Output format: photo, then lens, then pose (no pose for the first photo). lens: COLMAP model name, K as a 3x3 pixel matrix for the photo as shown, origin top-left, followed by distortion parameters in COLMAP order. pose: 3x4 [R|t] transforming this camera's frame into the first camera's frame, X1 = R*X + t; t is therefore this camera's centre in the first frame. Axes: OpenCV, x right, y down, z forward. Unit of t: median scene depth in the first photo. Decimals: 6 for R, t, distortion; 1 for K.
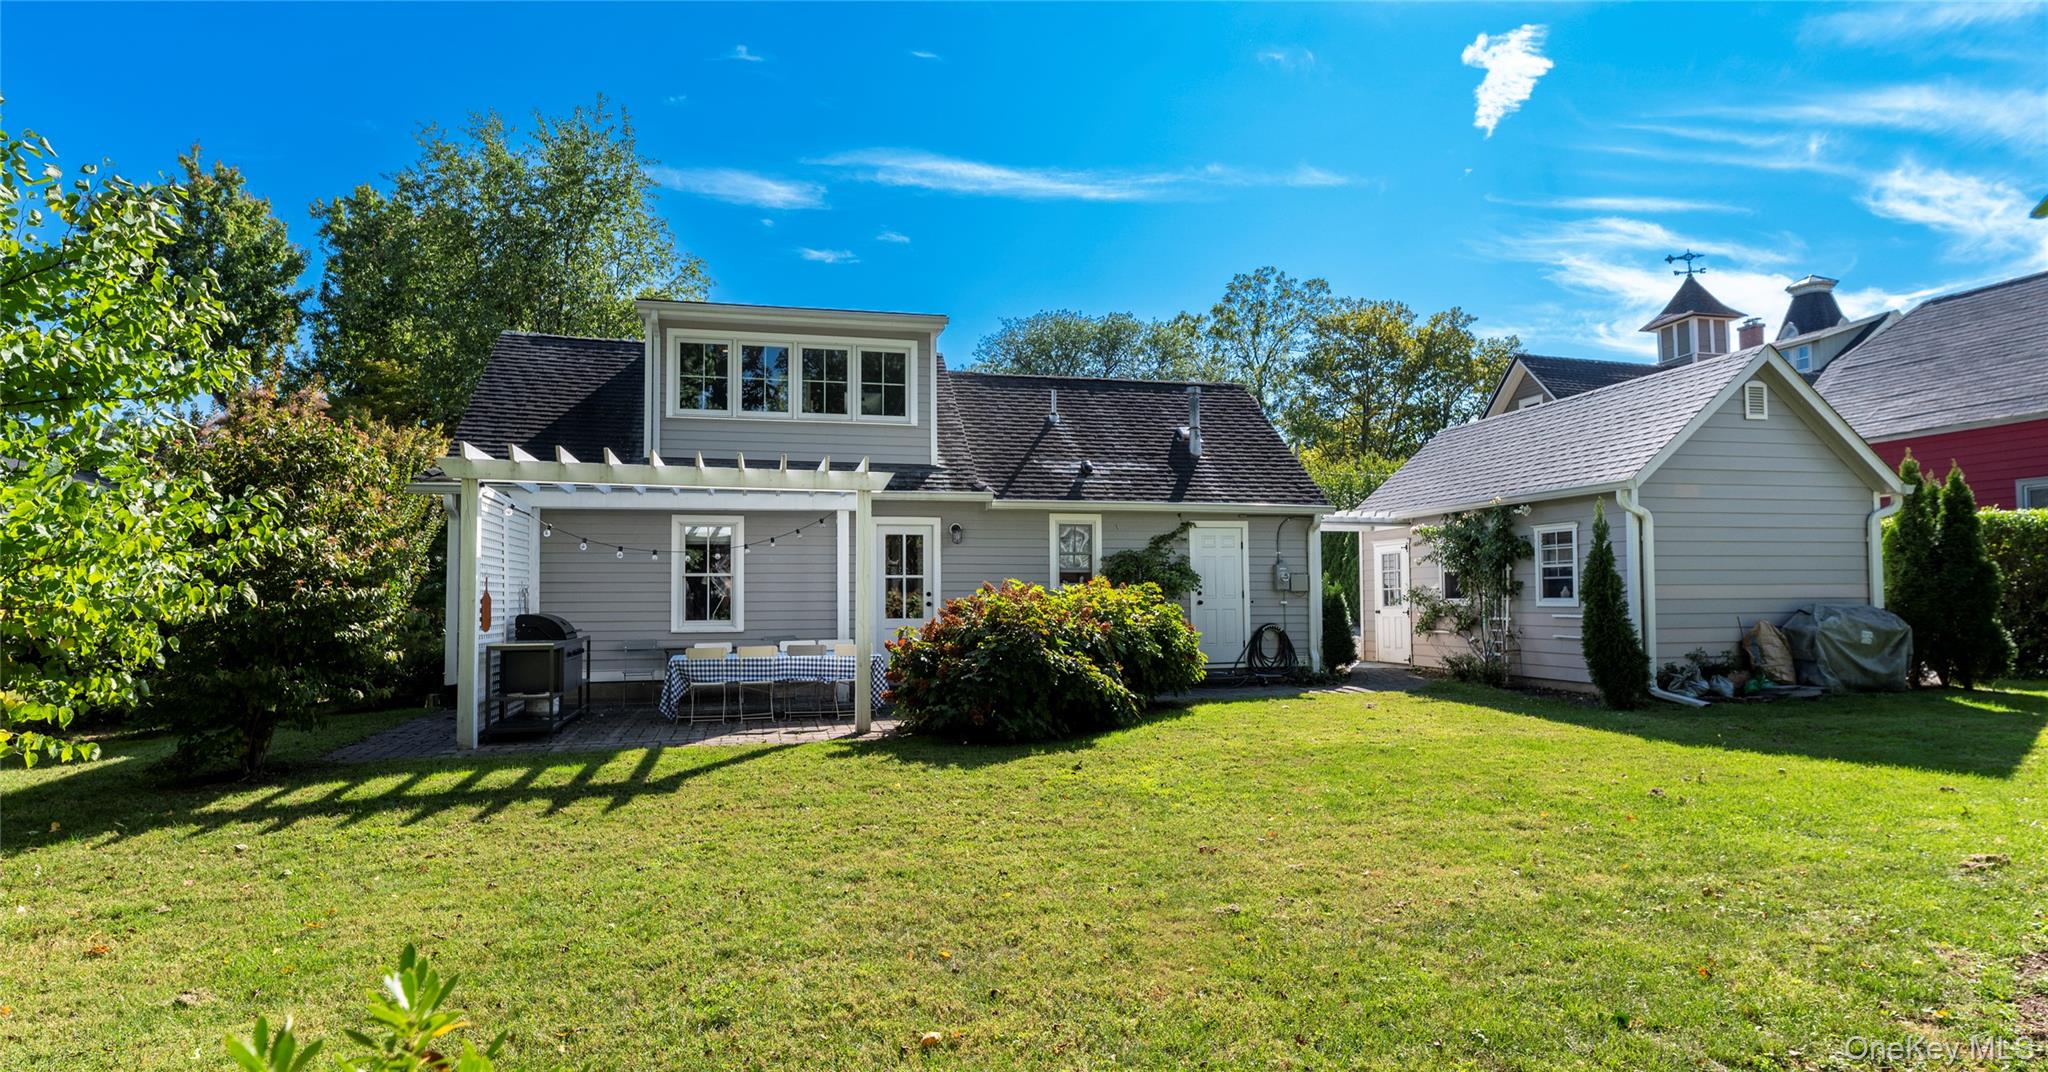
lens RADIAL K [[1109.9, 0, 1023.2], [0, 1109.9, 540.9], [0, 0, 1]] dist [0.003138, 0.000156]
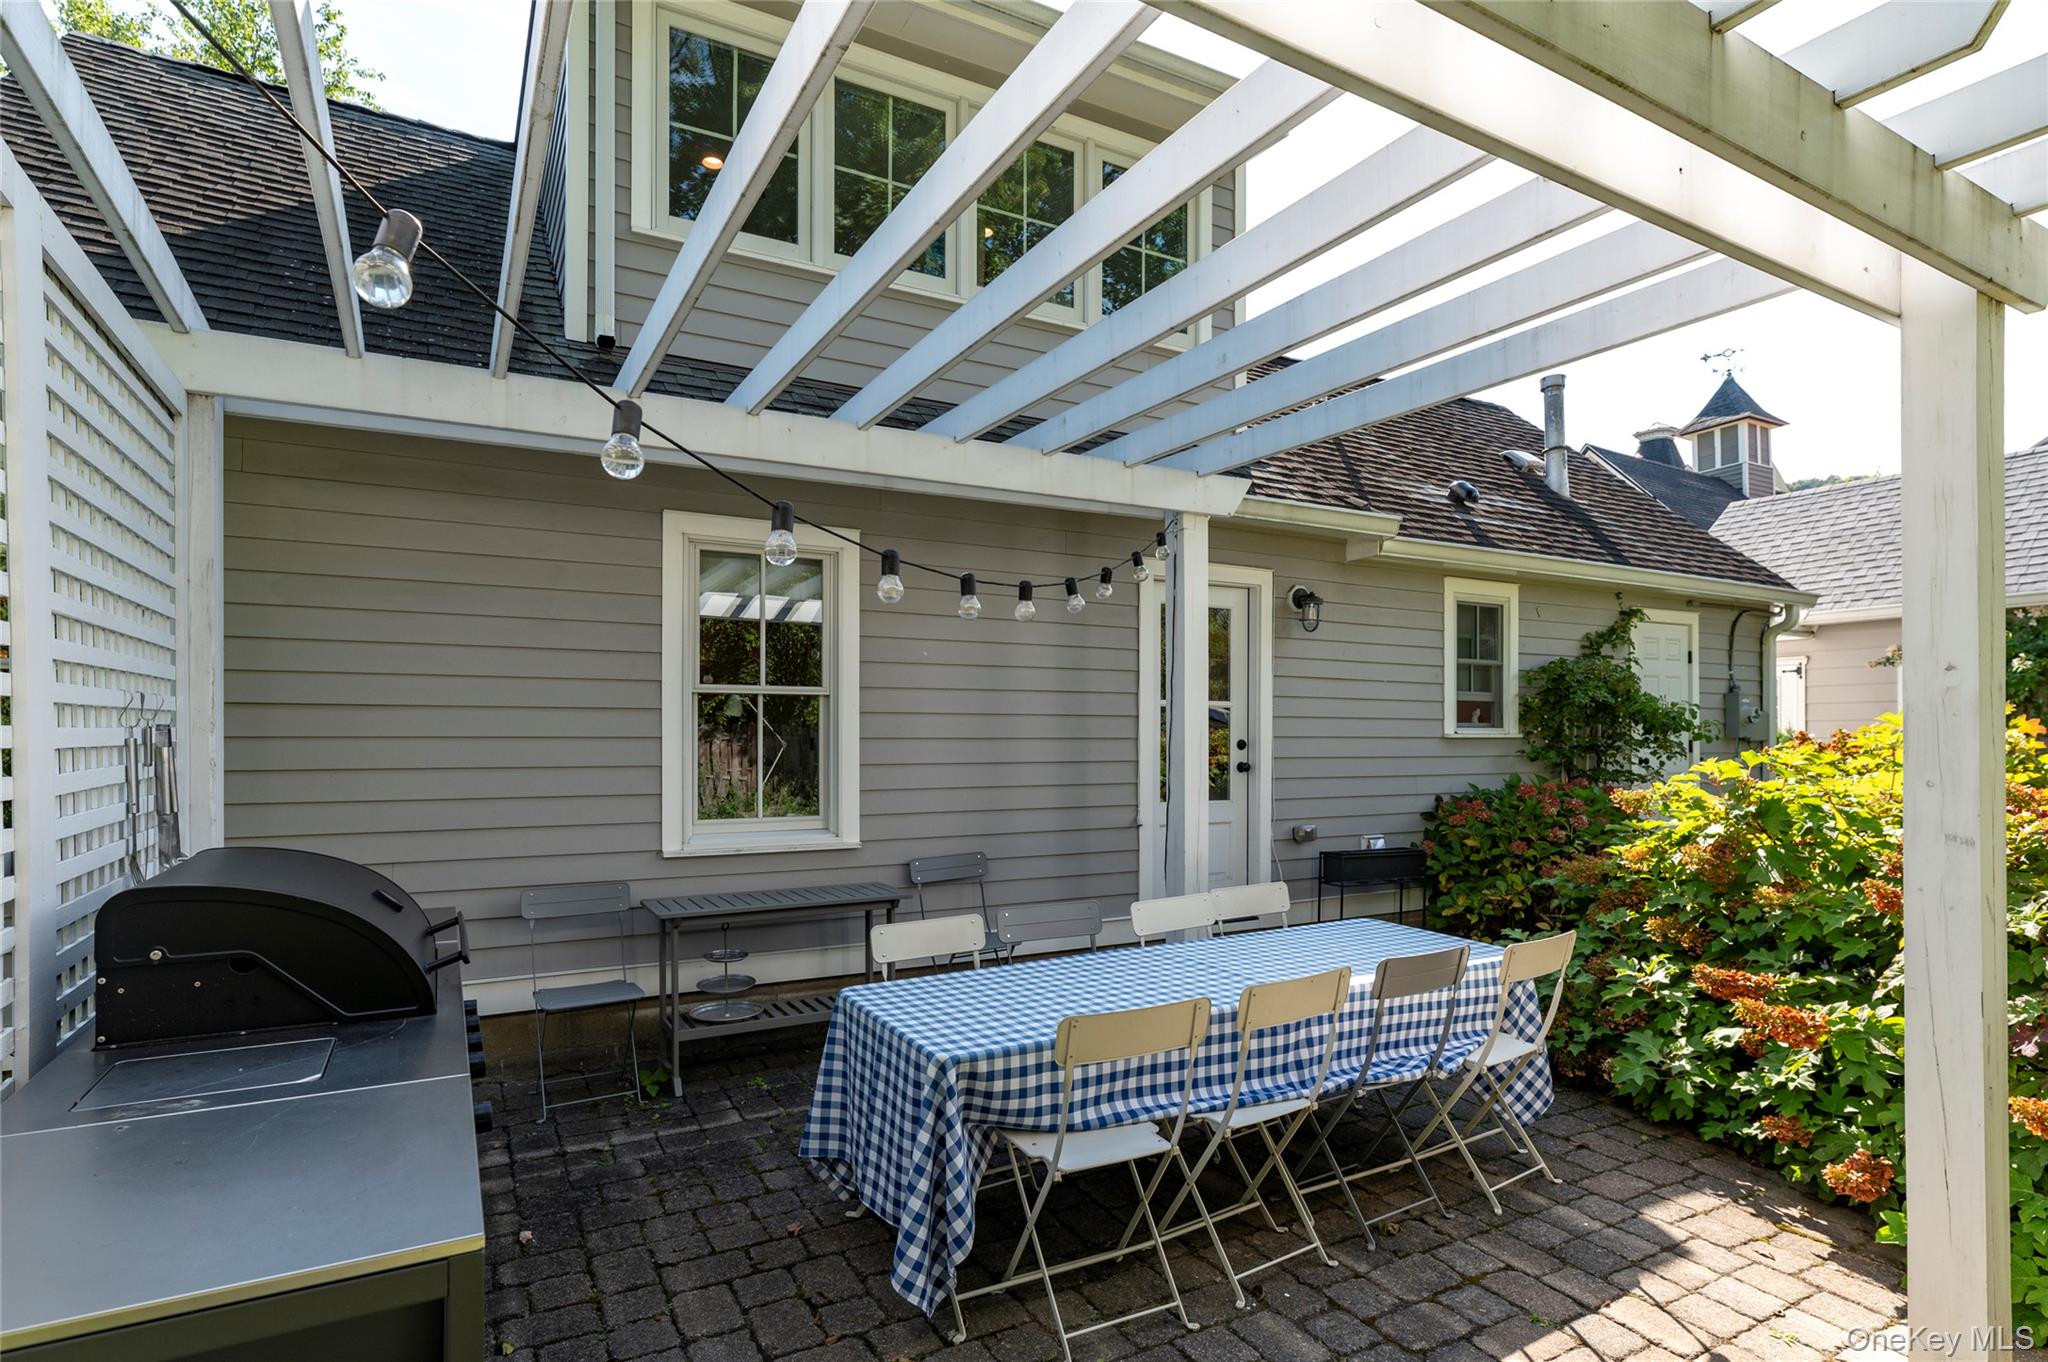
lens RADIAL K [[1046.9, 0, 1018.9], [0, 1046.9, 721.2], [0, 0, 1]] dist [-0.001925, -0.000365]
pose [[0.961899, 0.009855, 0.273226, -0.279881], [-0.020874, 0.999080, 0.037455, 0.024660], [-0.272606, -0.041731, 0.961220, 0.618762]]
